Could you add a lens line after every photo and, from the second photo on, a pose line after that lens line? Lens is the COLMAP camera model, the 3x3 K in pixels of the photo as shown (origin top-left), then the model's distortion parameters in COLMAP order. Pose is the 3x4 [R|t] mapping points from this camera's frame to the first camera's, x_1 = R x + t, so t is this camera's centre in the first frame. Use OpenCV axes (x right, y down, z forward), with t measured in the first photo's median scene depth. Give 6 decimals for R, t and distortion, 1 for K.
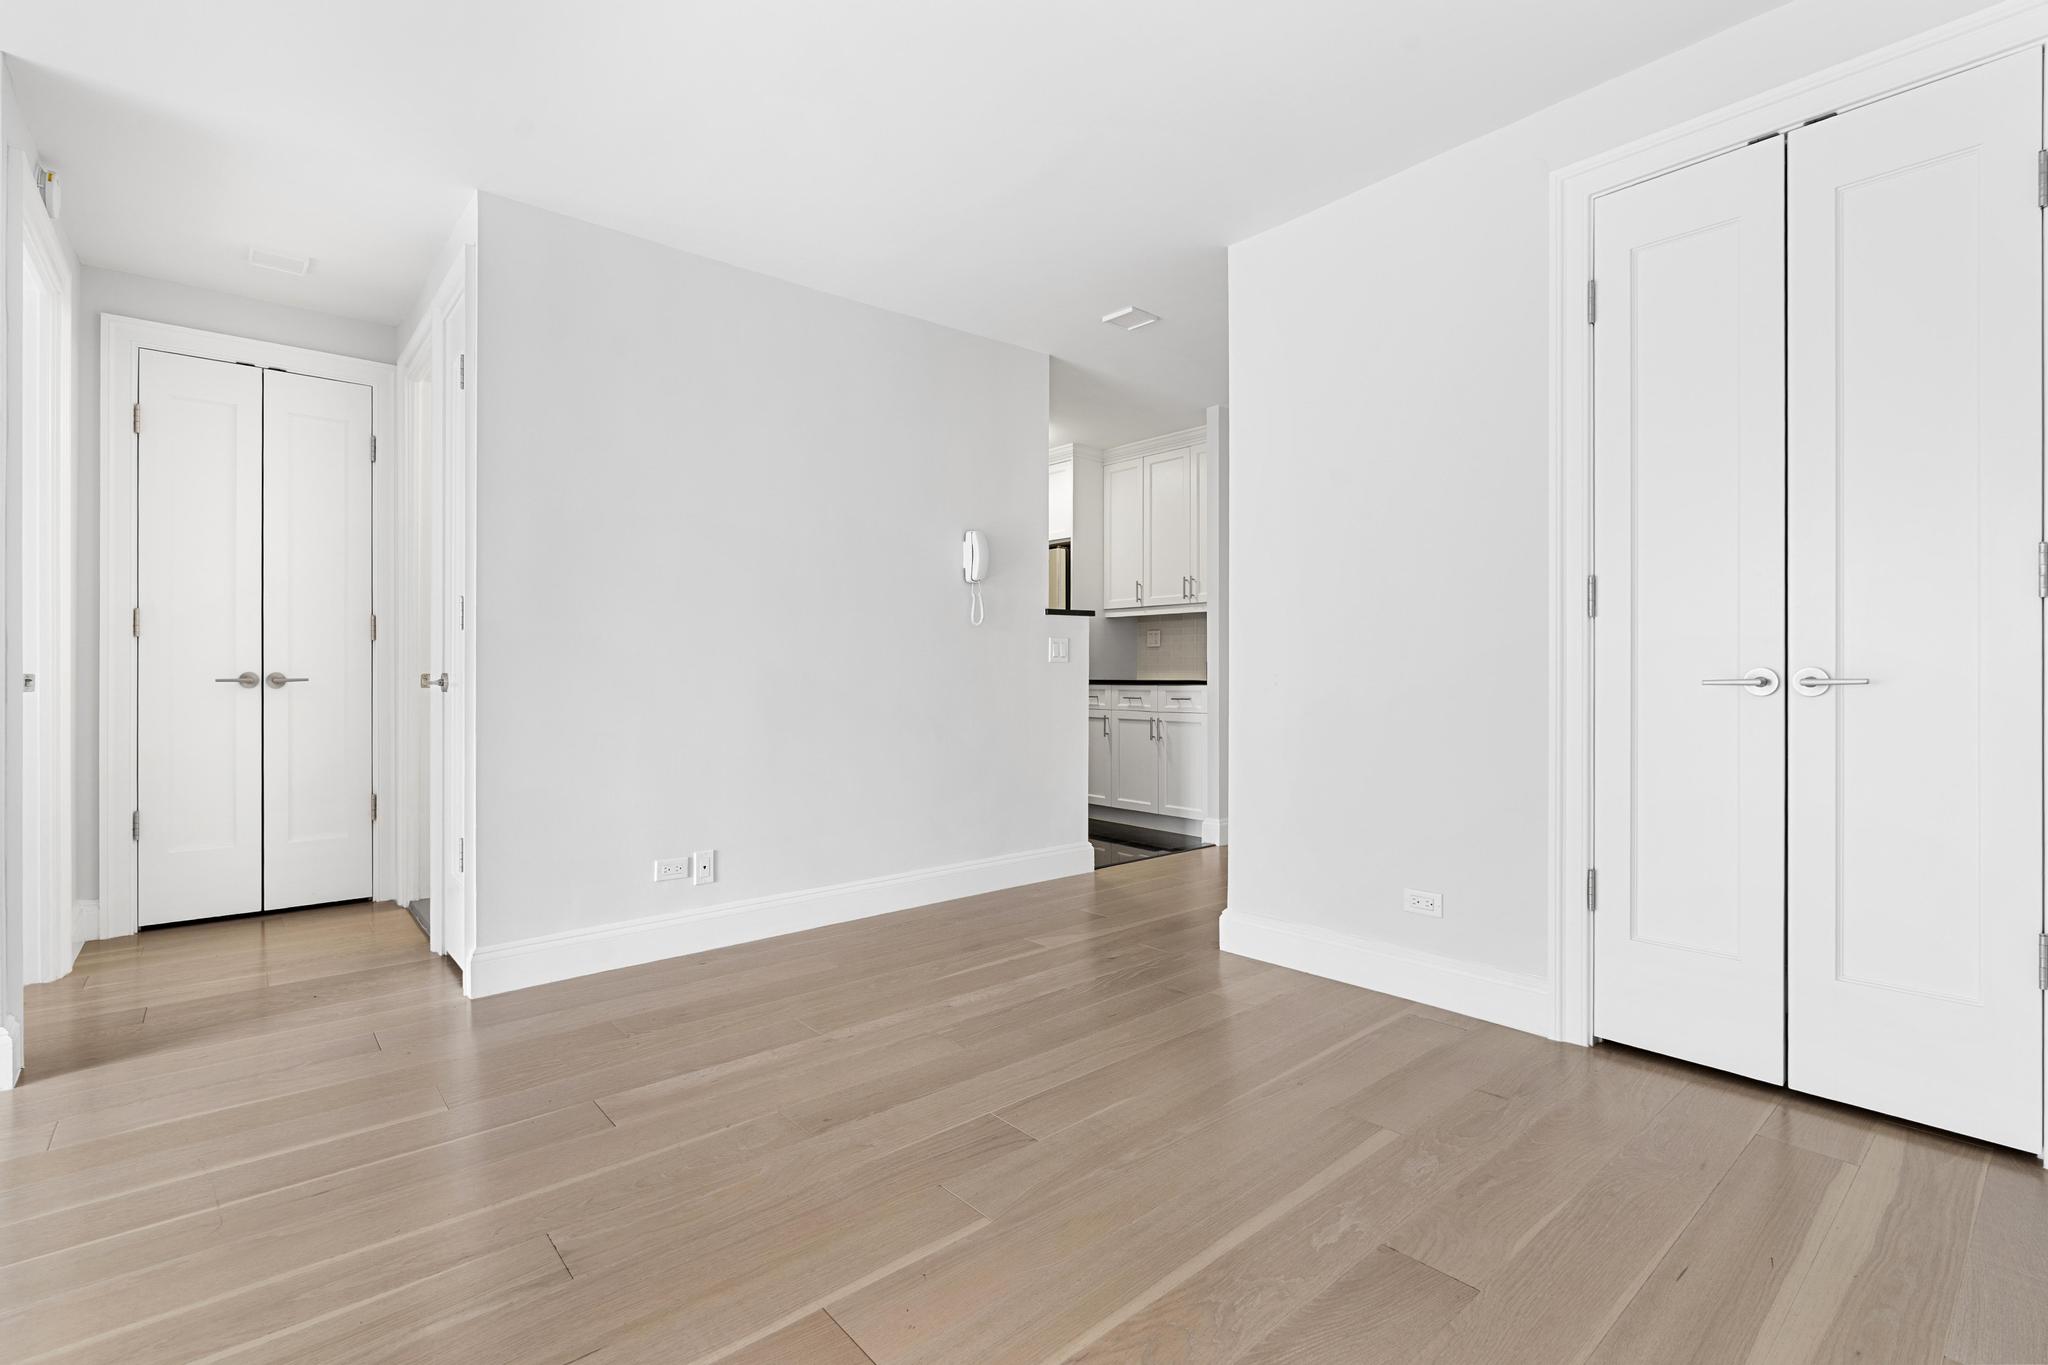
lens RADIAL K [[934.0, 0, 1017.7], [0, 934.0, 676.5], [0, 0, 1]] dist [-0.002902, -0.000843]
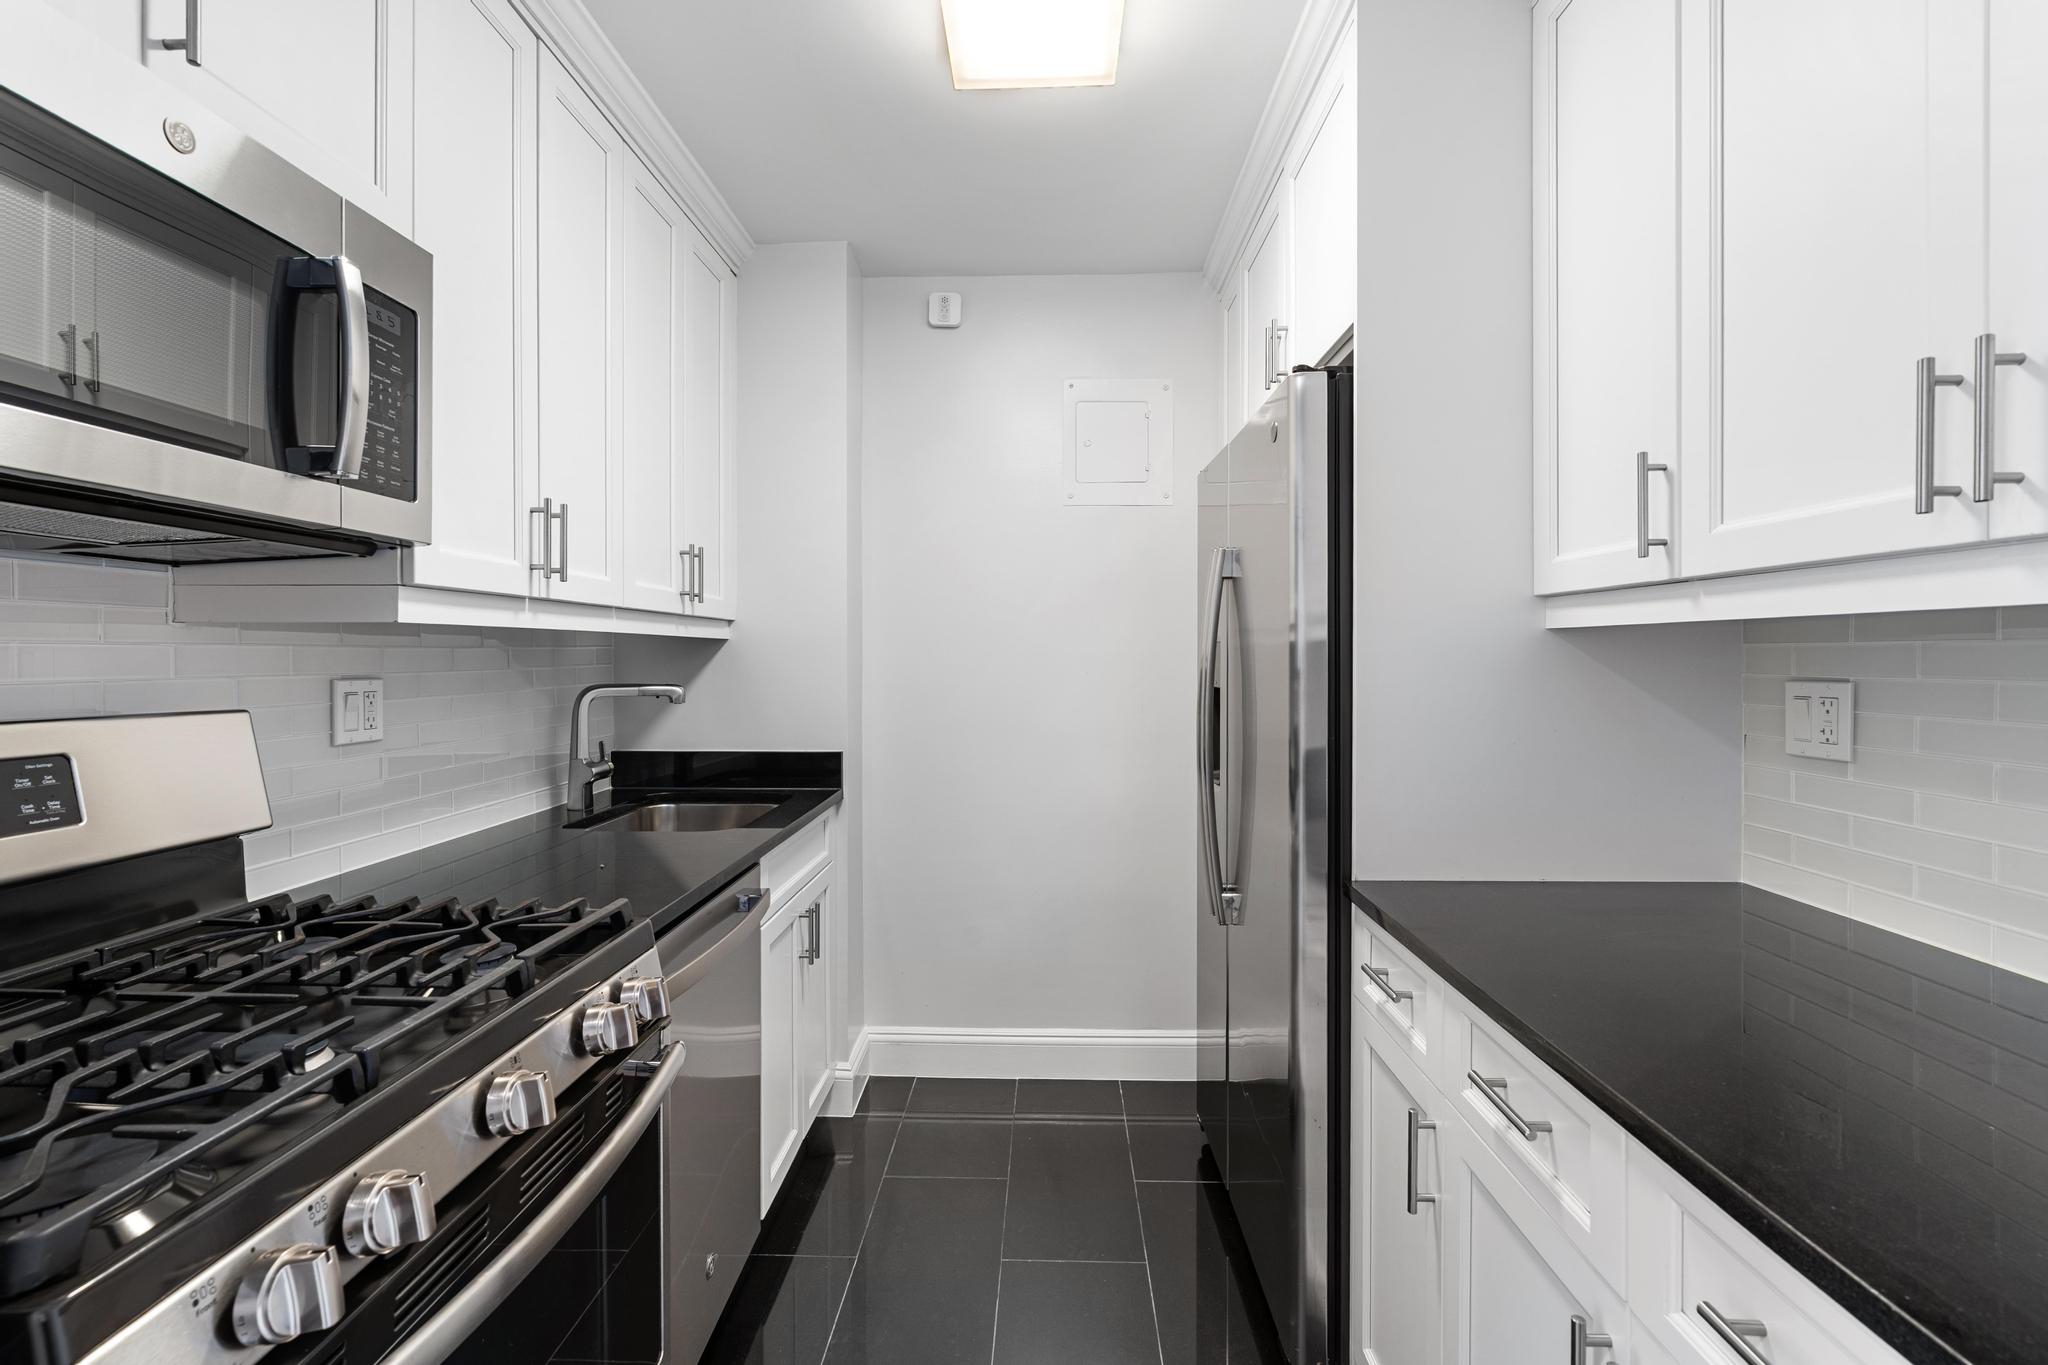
lens RADIAL K [[934.0, 0, 1023.8], [0, 934.0, 668.2], [0, 0, 1]] dist [-0.002902, -0.000843]
pose [[0.736585, 0.004828, -0.676328, 0.170399], [0.002679, 0.999946, 0.010055, -0.060084], [0.676340, -0.009218, 0.736532, 0.787214]]
